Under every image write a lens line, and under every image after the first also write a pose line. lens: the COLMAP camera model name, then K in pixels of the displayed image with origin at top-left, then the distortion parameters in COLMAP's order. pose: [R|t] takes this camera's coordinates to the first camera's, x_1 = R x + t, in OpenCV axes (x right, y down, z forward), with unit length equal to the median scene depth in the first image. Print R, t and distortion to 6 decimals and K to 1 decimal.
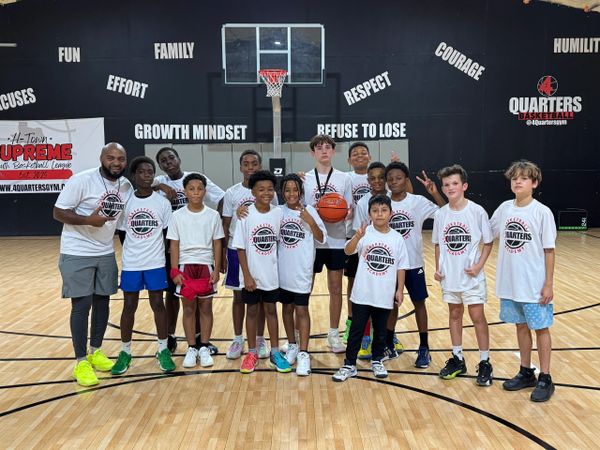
lens RADIAL K [[674.7, 0, 297.8], [0, 674.7, 226.3], [0, 0, 1]] dist [0.108366, 0.000000]
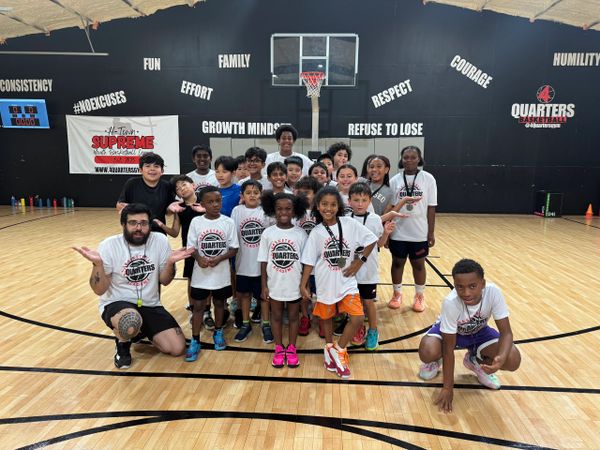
lens RADIAL K [[446.8, 0, 299.8], [0, 446.8, 228.2], [0, 0, 1]] dist [0.037458, 0.007511]
pose [[0.997301, 0.034403, -0.064870, 0.000141], [-0.030680, 0.997871, 0.057548, -0.006423], [0.066711, -0.055403, 0.996233, 0.181563]]
